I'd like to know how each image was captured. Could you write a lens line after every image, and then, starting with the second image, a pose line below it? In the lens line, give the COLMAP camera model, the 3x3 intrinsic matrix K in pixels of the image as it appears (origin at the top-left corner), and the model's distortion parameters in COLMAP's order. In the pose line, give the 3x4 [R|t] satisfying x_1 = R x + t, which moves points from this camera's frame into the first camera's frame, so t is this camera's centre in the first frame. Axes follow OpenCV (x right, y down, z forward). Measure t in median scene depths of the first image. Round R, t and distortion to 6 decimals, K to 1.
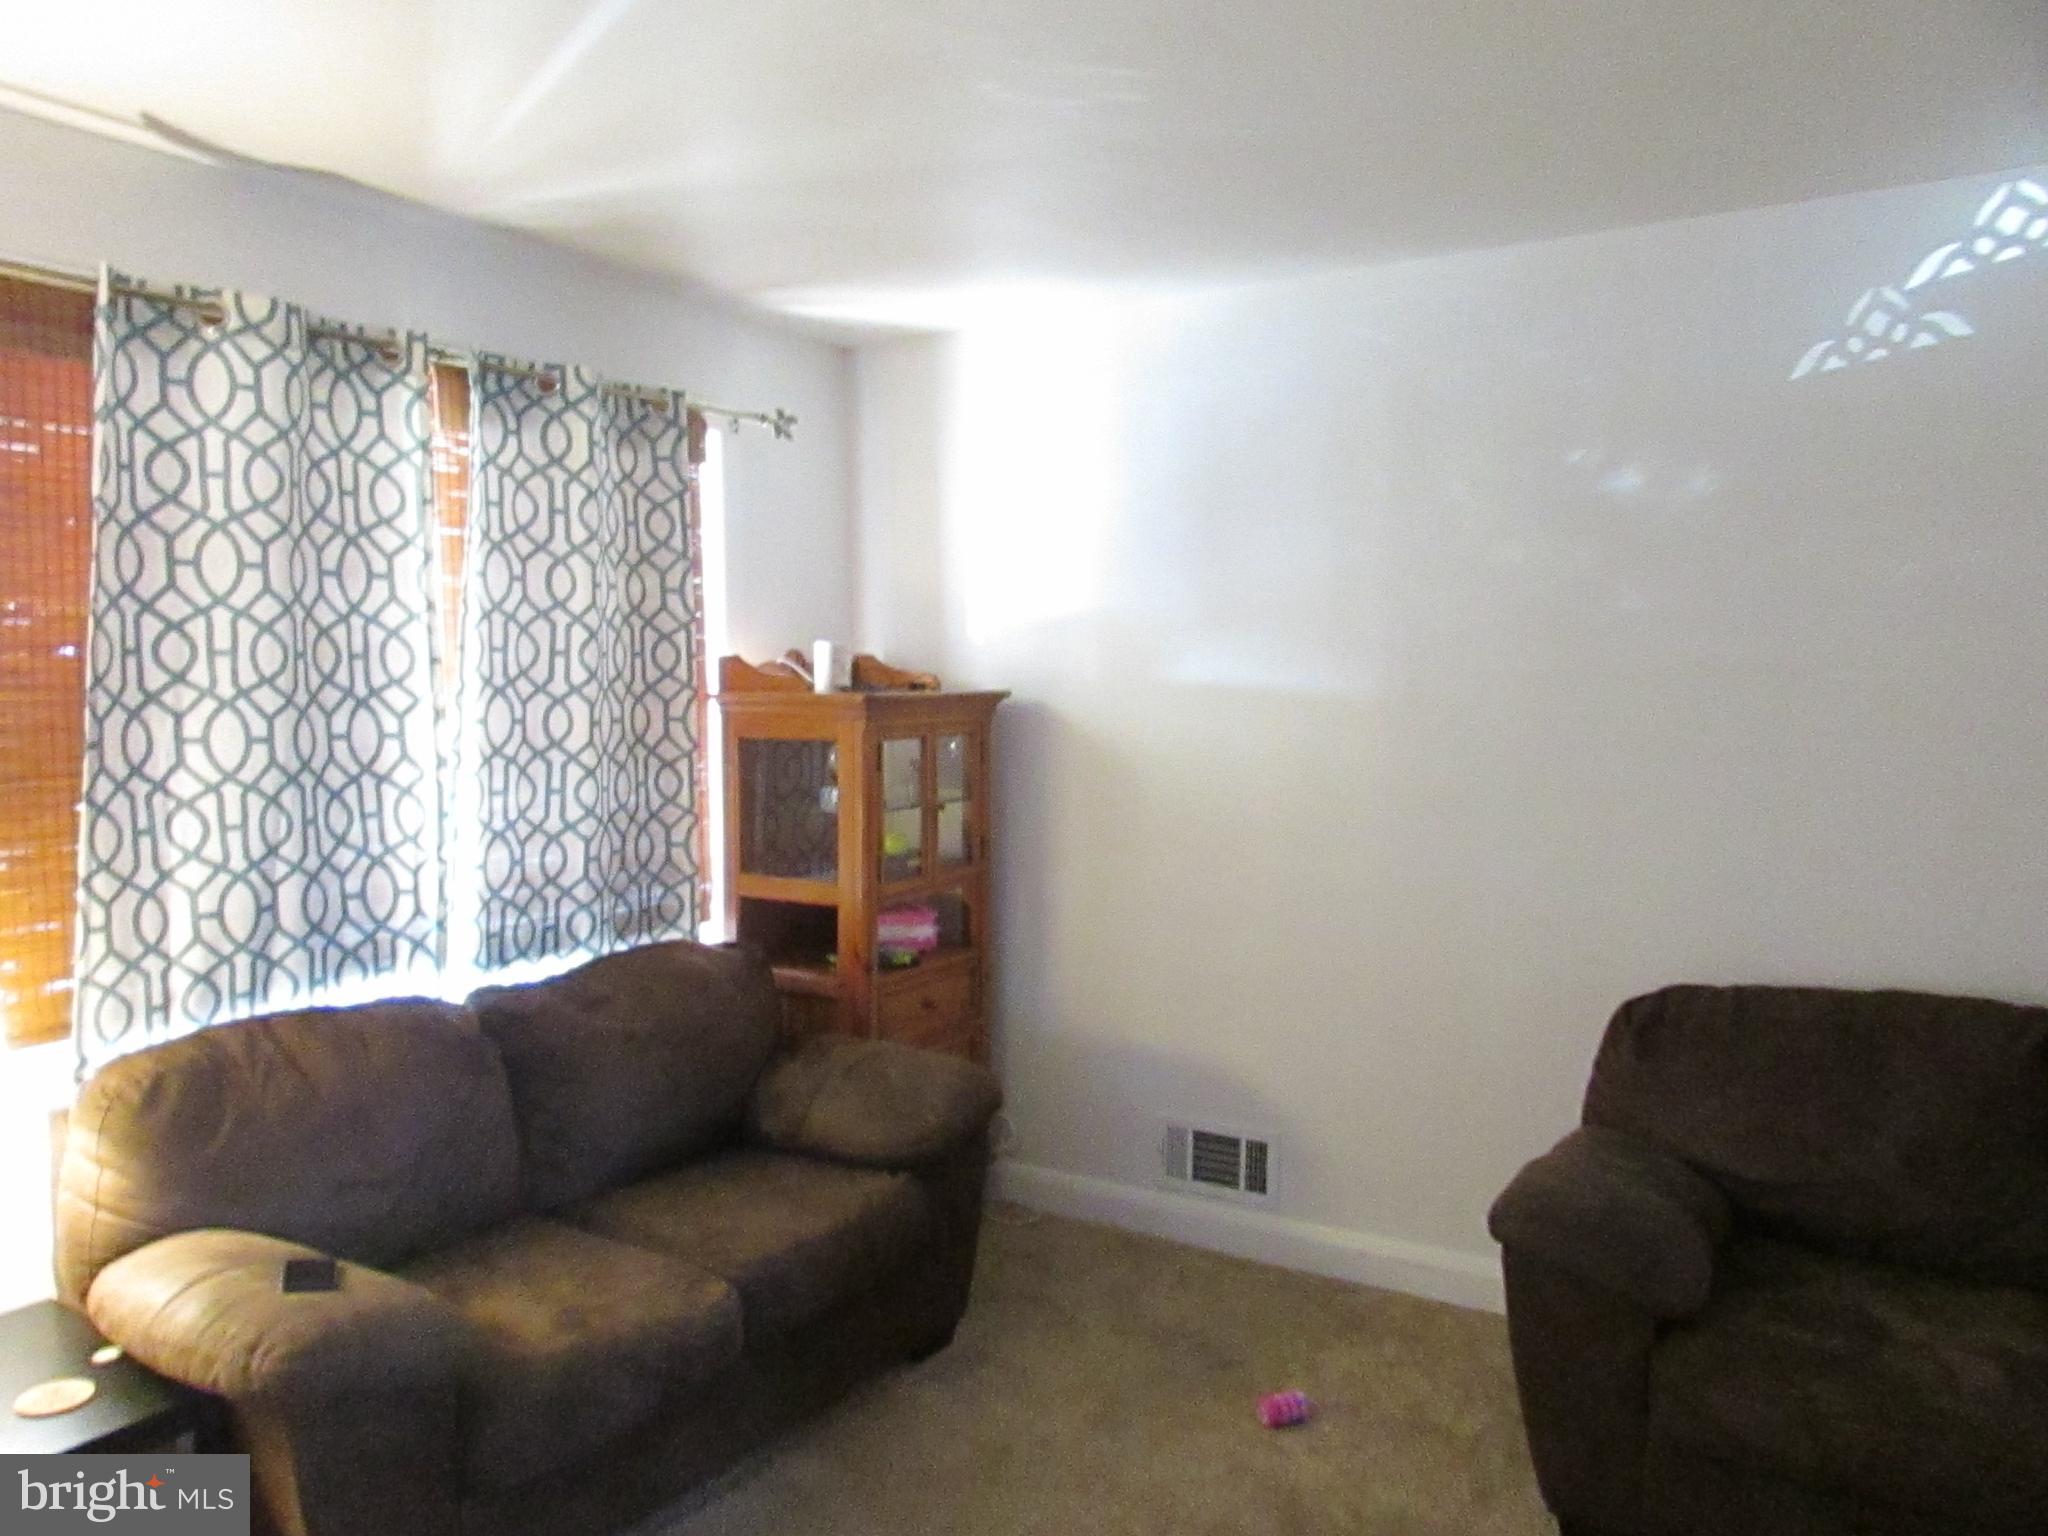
lens RADIAL K [[1444.5, 0, 1019.1], [0, 1444.5, 756.9], [0, 0, 1]] dist [-0.044405, 0.022899]
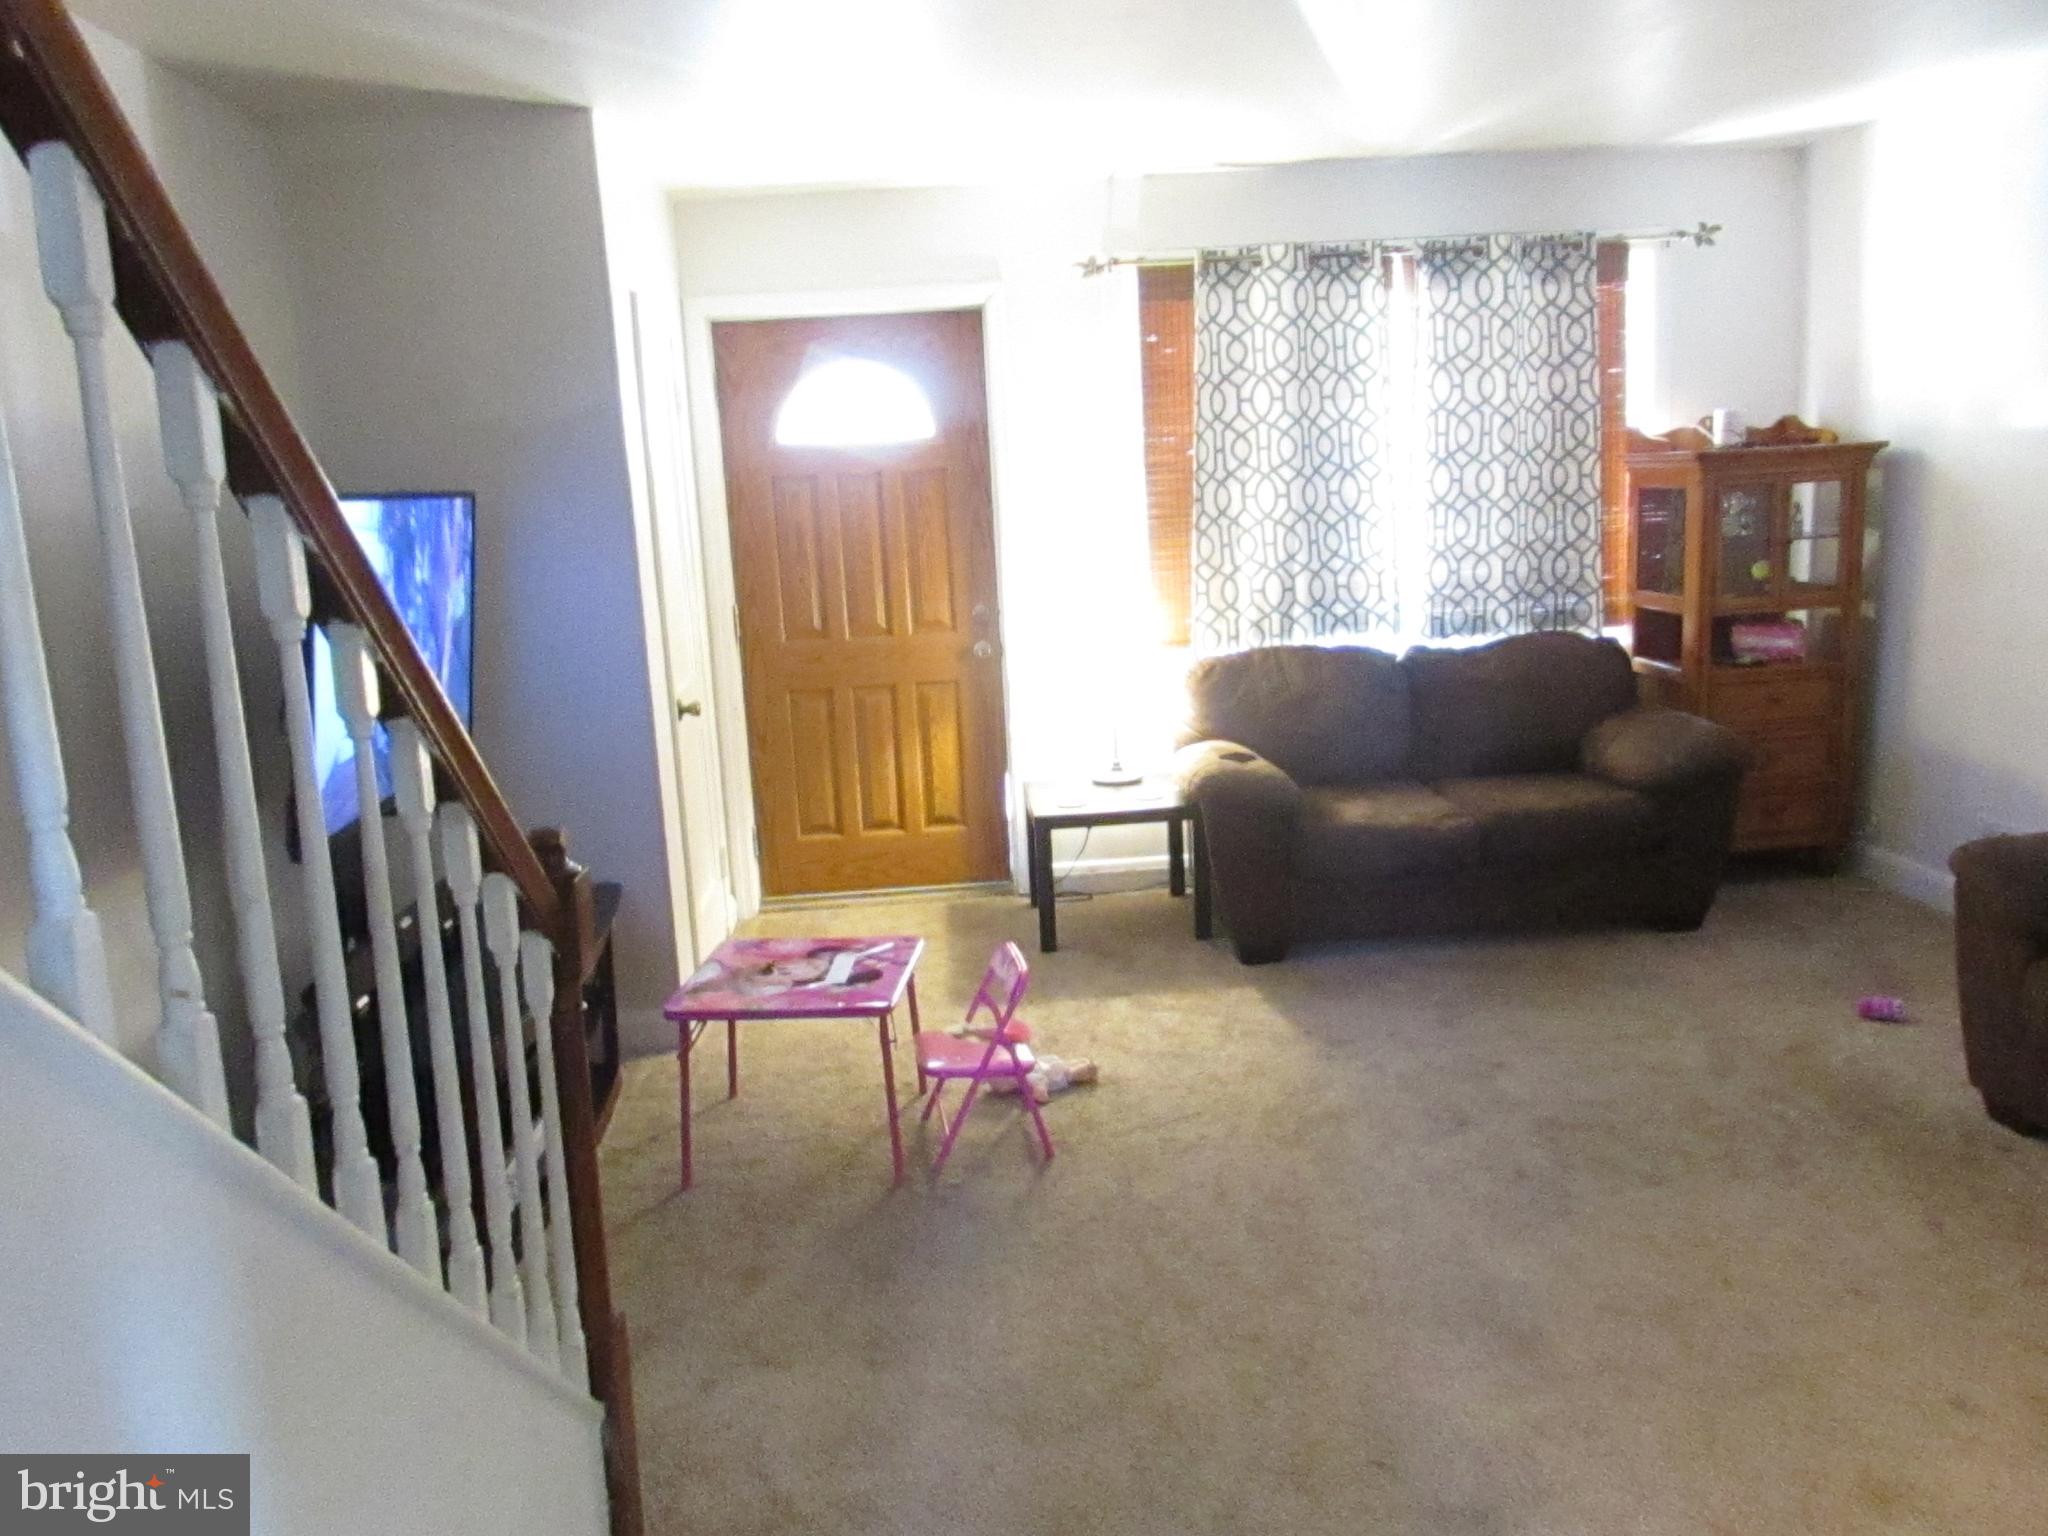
lens RADIAL K [[1444.5, 0, 1022.1], [0, 1444.5, 762.3], [0, 0, 1]] dist [-0.044405, 0.022899]
pose [[0.586951, 0.124353, -0.800015, 0.667574], [0.011990, 0.986691, 0.162166, 0.018564], [0.809534, -0.104776, 0.577648, -0.311337]]
